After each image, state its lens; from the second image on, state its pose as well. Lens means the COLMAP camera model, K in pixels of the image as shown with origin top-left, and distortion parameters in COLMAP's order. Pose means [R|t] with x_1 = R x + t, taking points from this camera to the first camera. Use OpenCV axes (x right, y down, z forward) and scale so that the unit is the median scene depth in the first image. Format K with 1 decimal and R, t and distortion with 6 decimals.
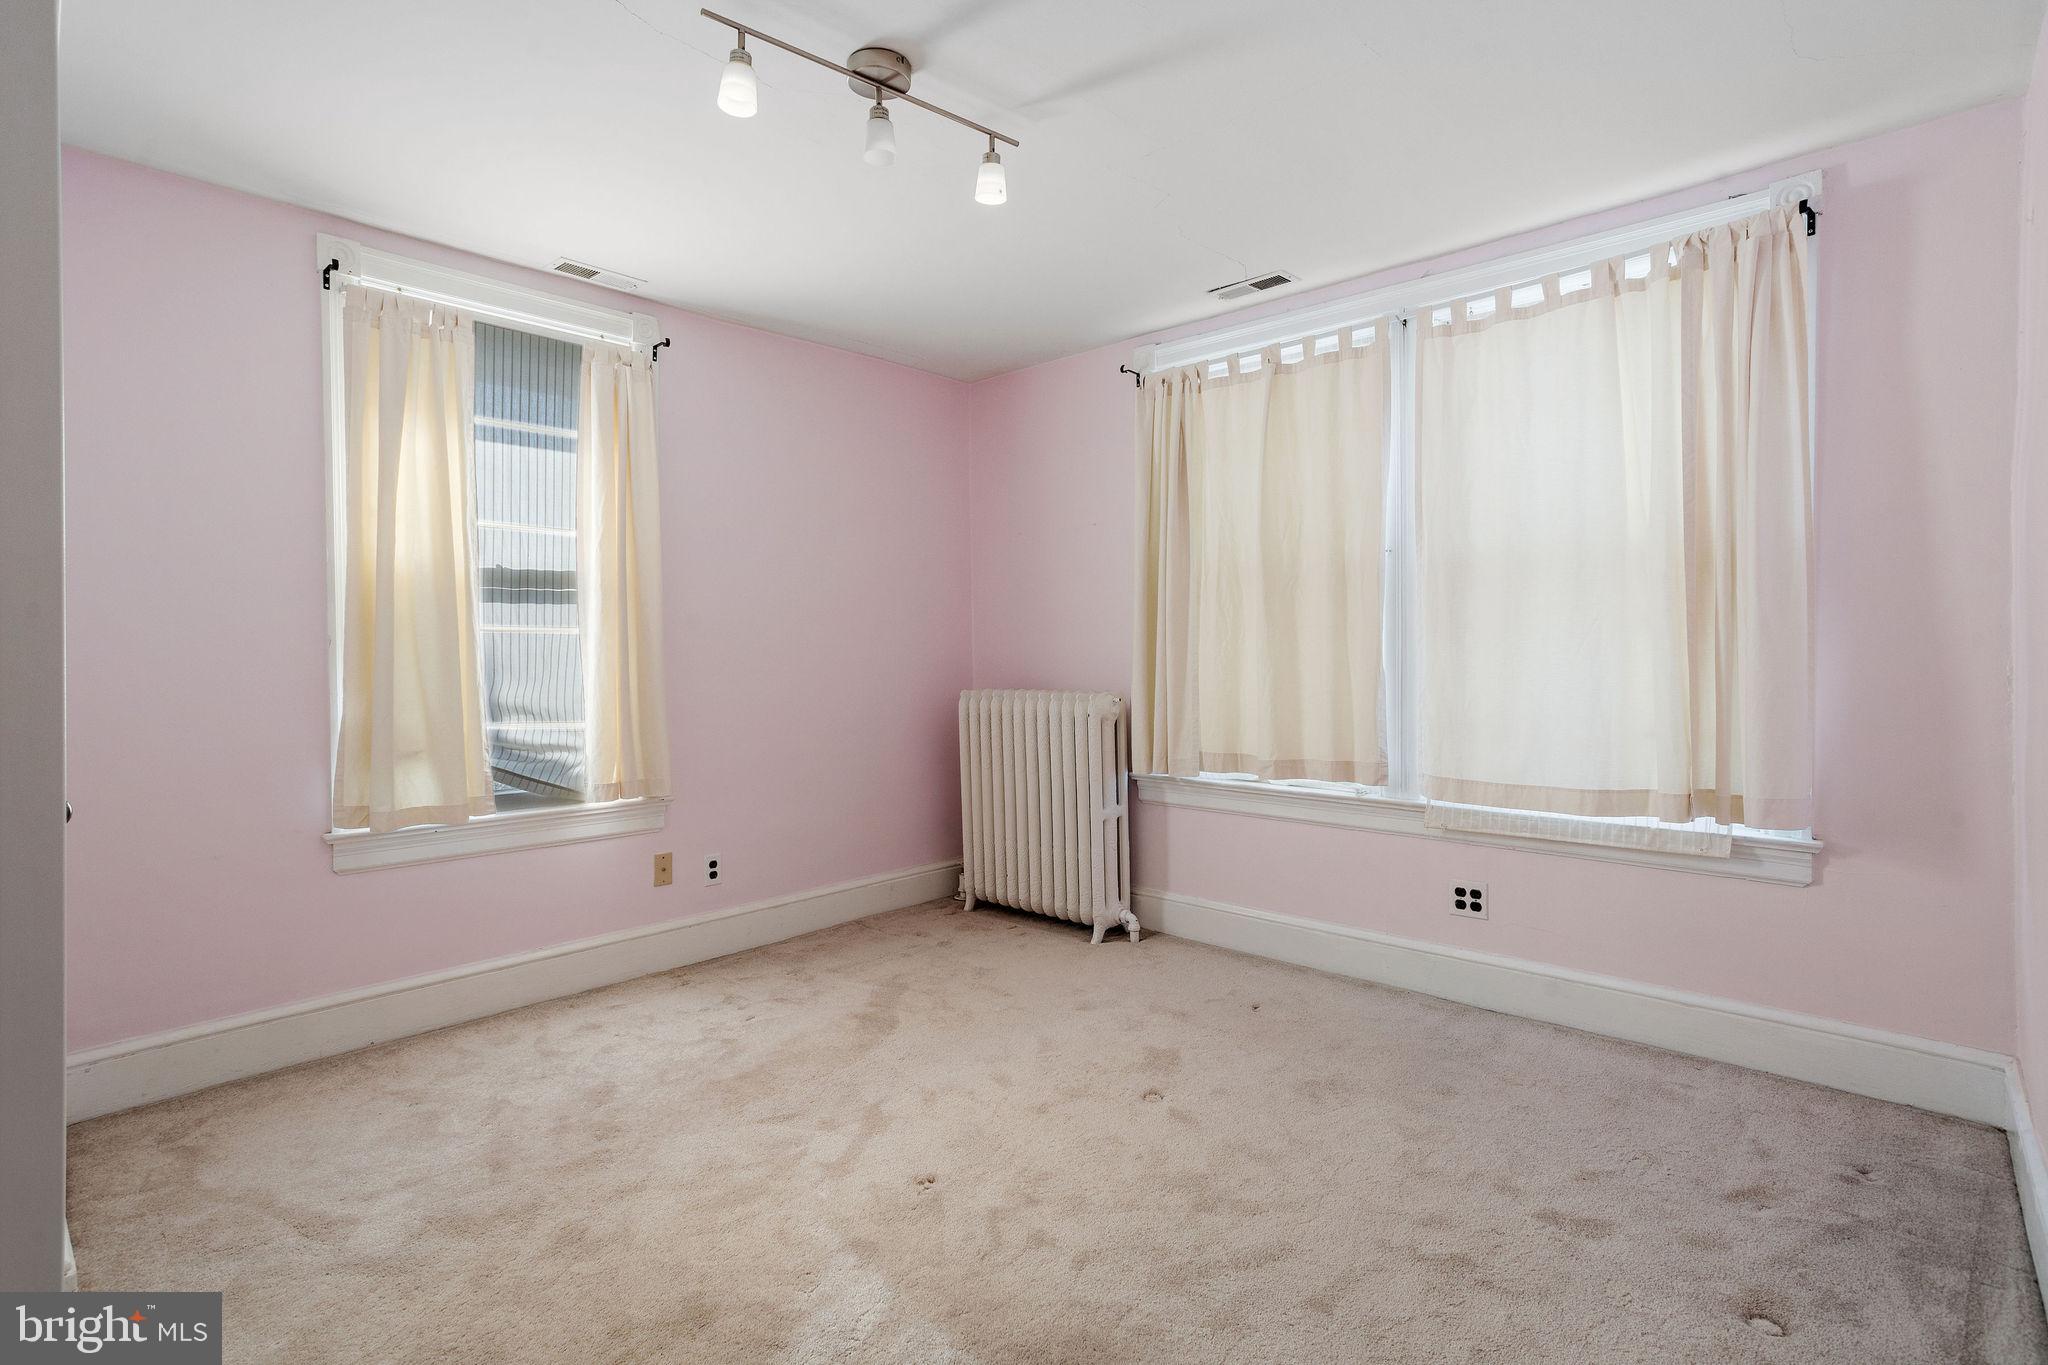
lens RADIAL K [[1028.7, 0, 1020.0], [0, 1028.7, 652.1], [0, 0, 1]] dist [-0.032934, 0.033114]
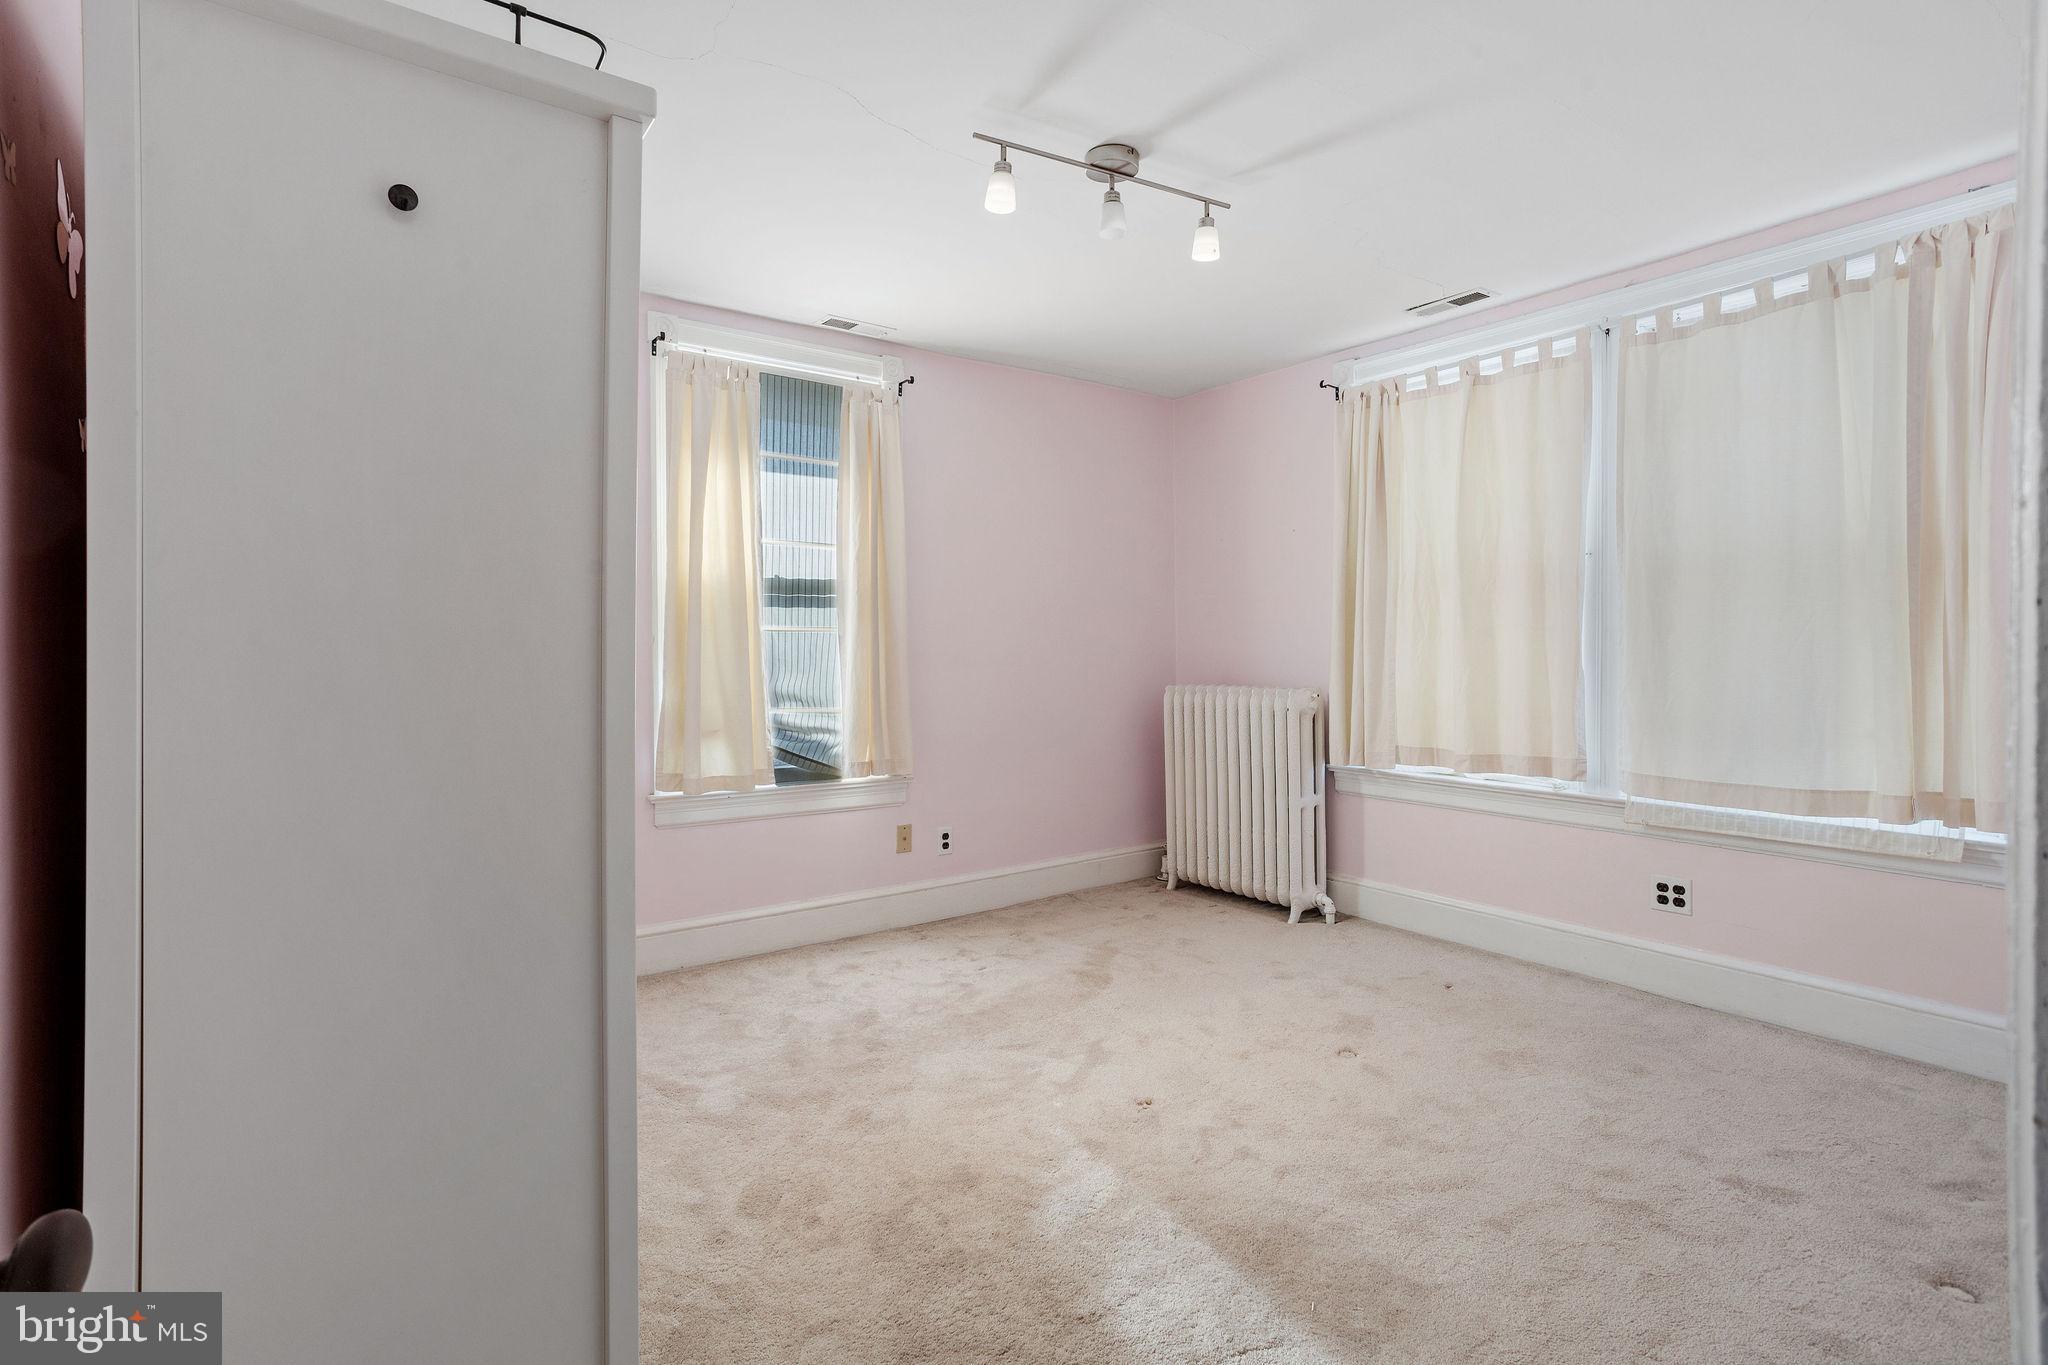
lens RADIAL K [[1006.9, 0, 1010.1], [0, 1006.9, 657.1], [0, 0, 1]] dist [-0.040160, 0.031383]
pose [[0.980321, 0.005382, -0.197335, -0.013923], [-0.003931, 0.999962, 0.007743, -0.000454], [0.197369, -0.006815, 0.980306, -0.106446]]
